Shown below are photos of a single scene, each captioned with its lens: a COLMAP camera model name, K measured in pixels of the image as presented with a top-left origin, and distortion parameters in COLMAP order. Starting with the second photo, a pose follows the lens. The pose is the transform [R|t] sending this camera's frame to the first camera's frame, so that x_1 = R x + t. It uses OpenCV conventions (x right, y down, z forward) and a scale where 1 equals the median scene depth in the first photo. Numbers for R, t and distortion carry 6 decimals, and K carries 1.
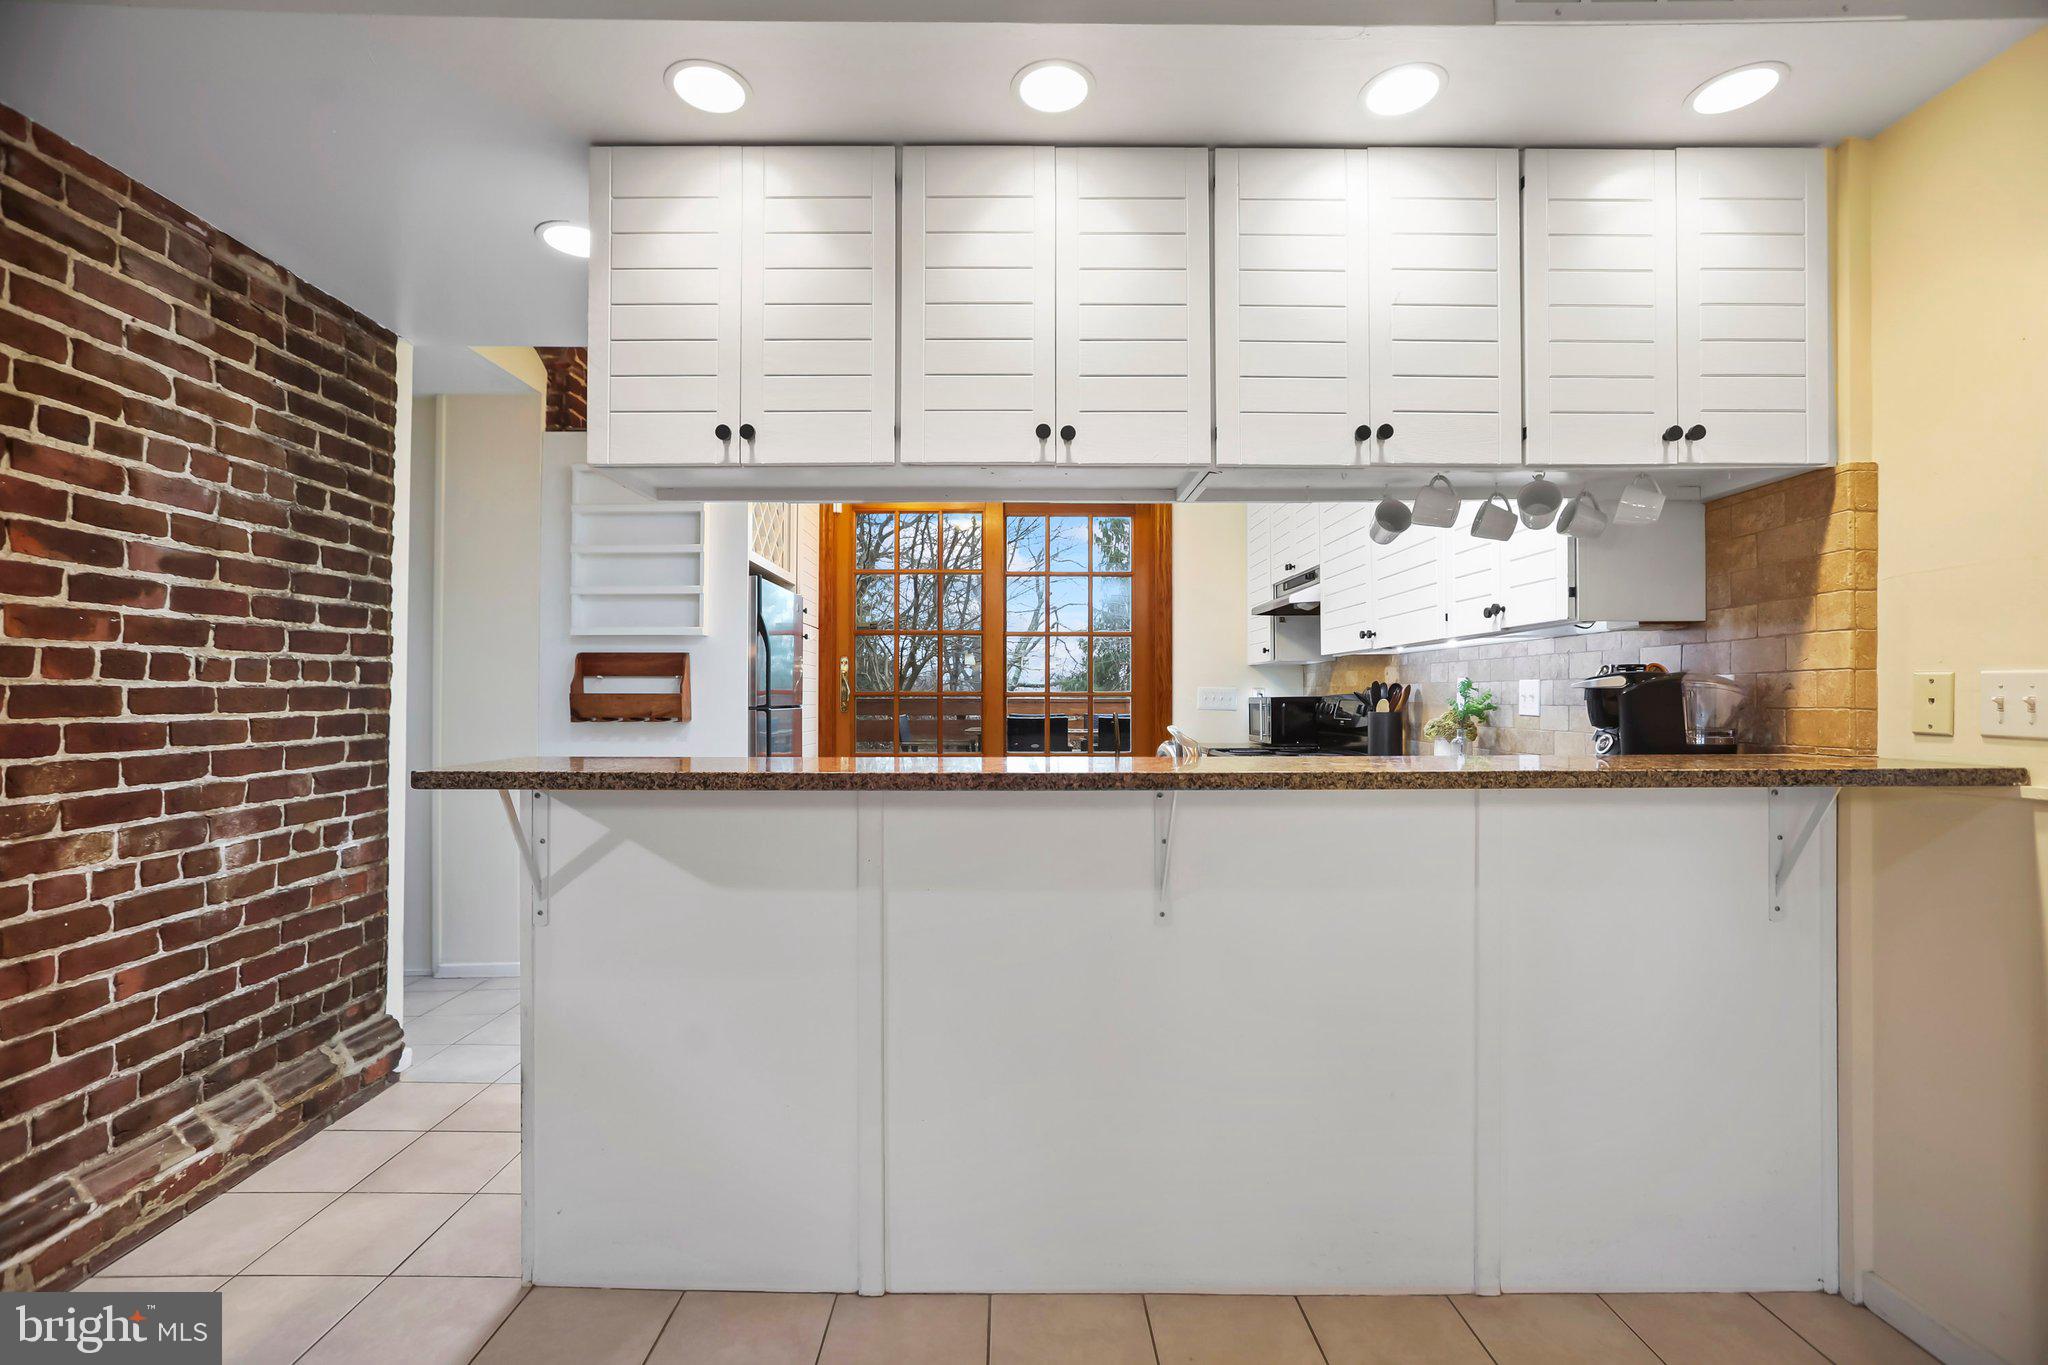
lens RADIAL K [[927.3, 0, 1024.8], [0, 927.3, 694.6], [0, 0, 1]] dist [-0.043927, 0.025387]
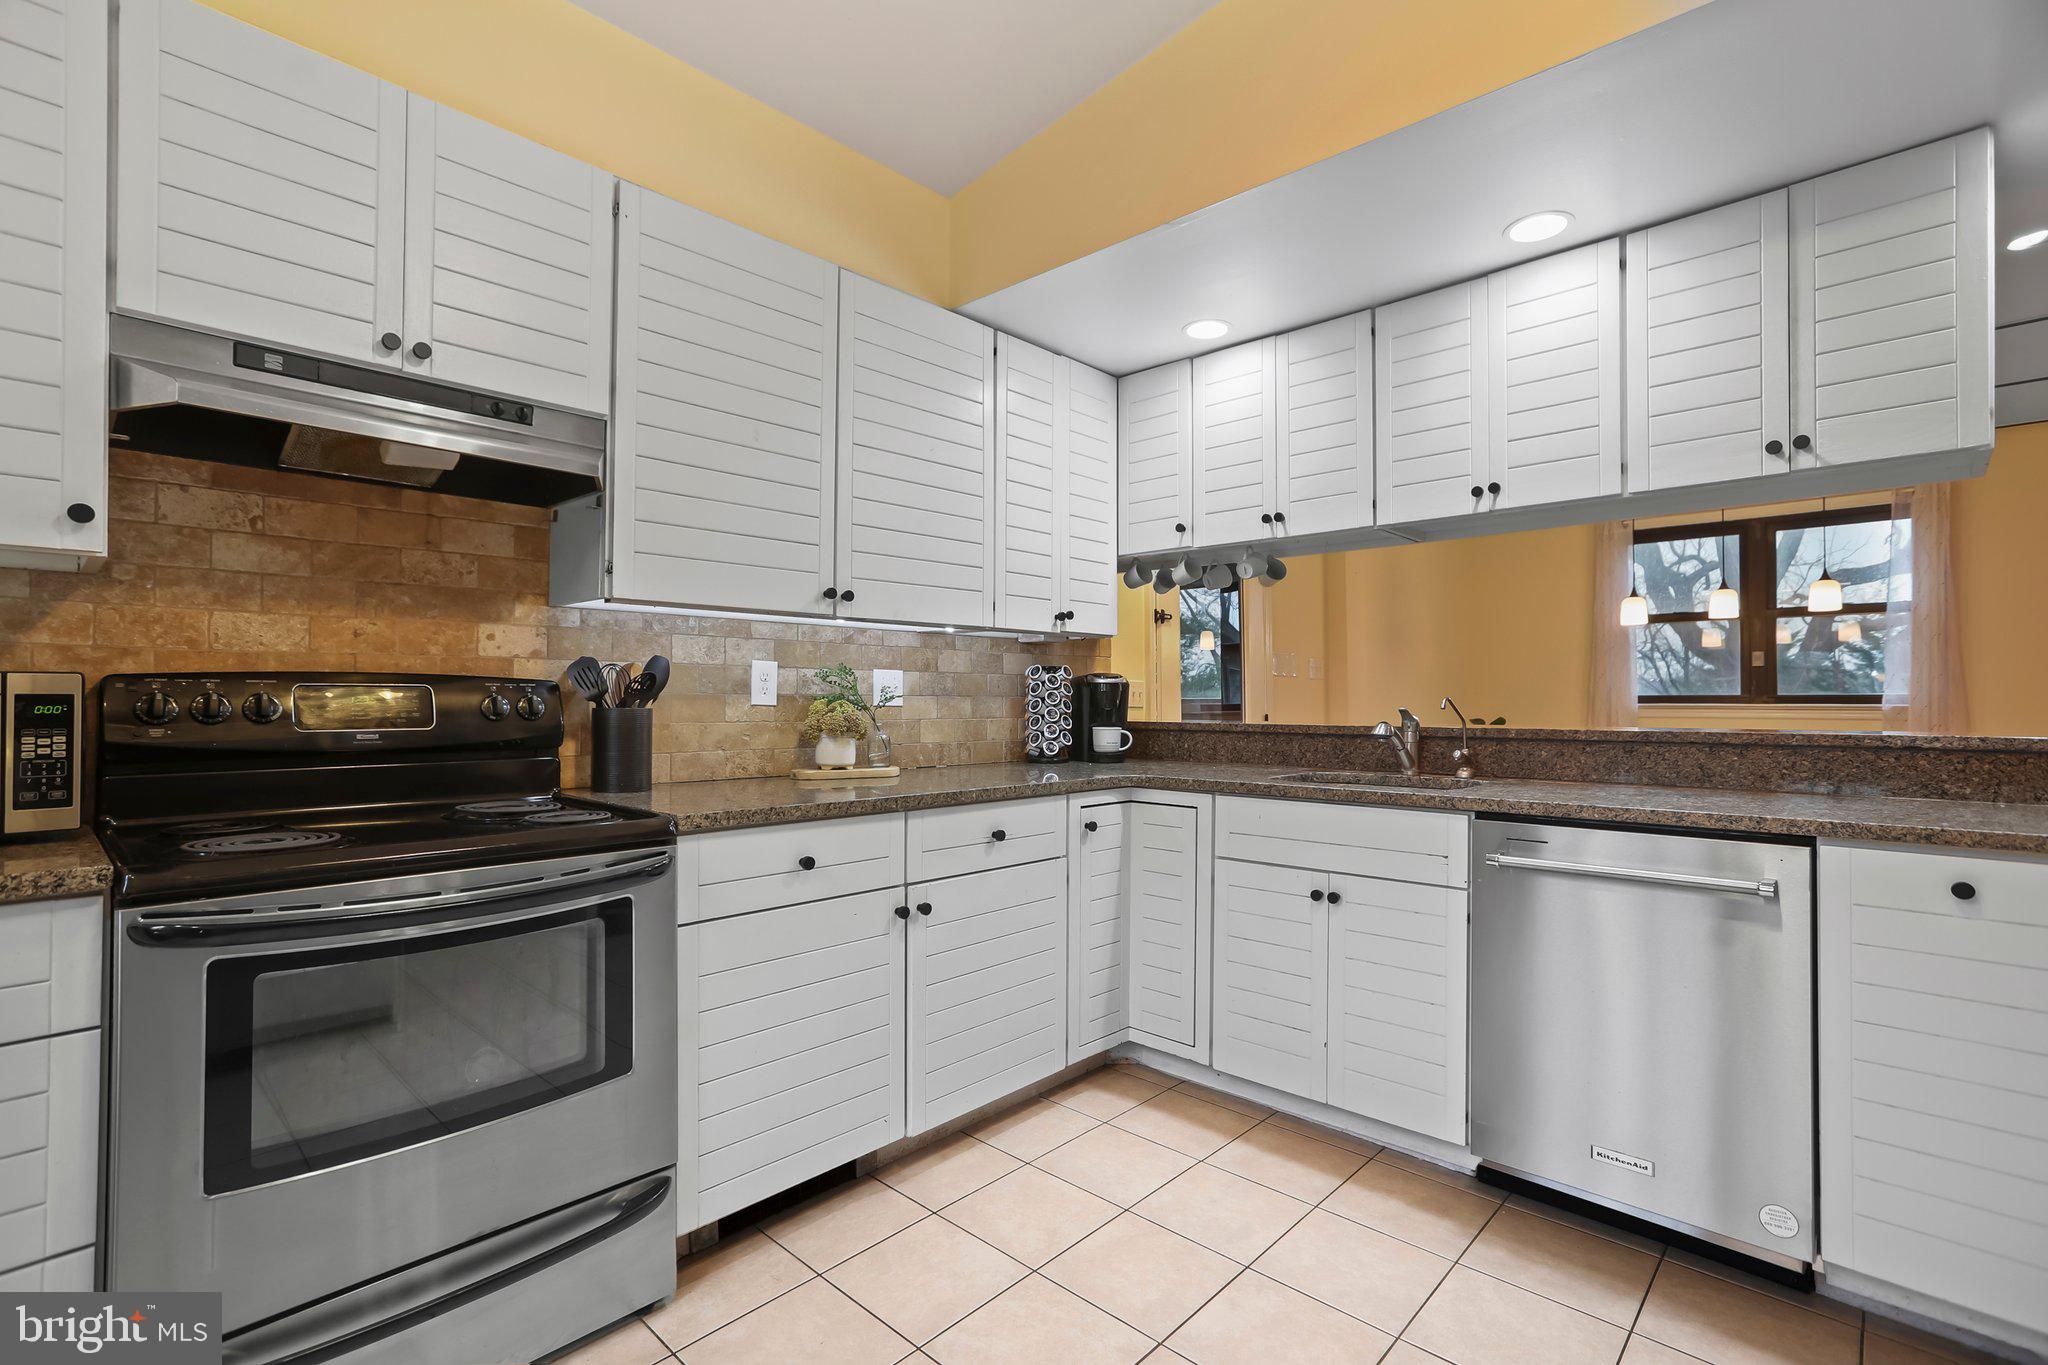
lens RADIAL K [[935.8, 0, 1019.9], [0, 935.8, 692.2], [0, 0, 1]] dist [-0.045490, 0.029332]
pose [[-0.717825, 0.007840, 0.696180, -0.341969], [-0.000557, 0.999930, -0.011835, 0.026442], [-0.696224, -0.008883, -0.717770, 2.180775]]
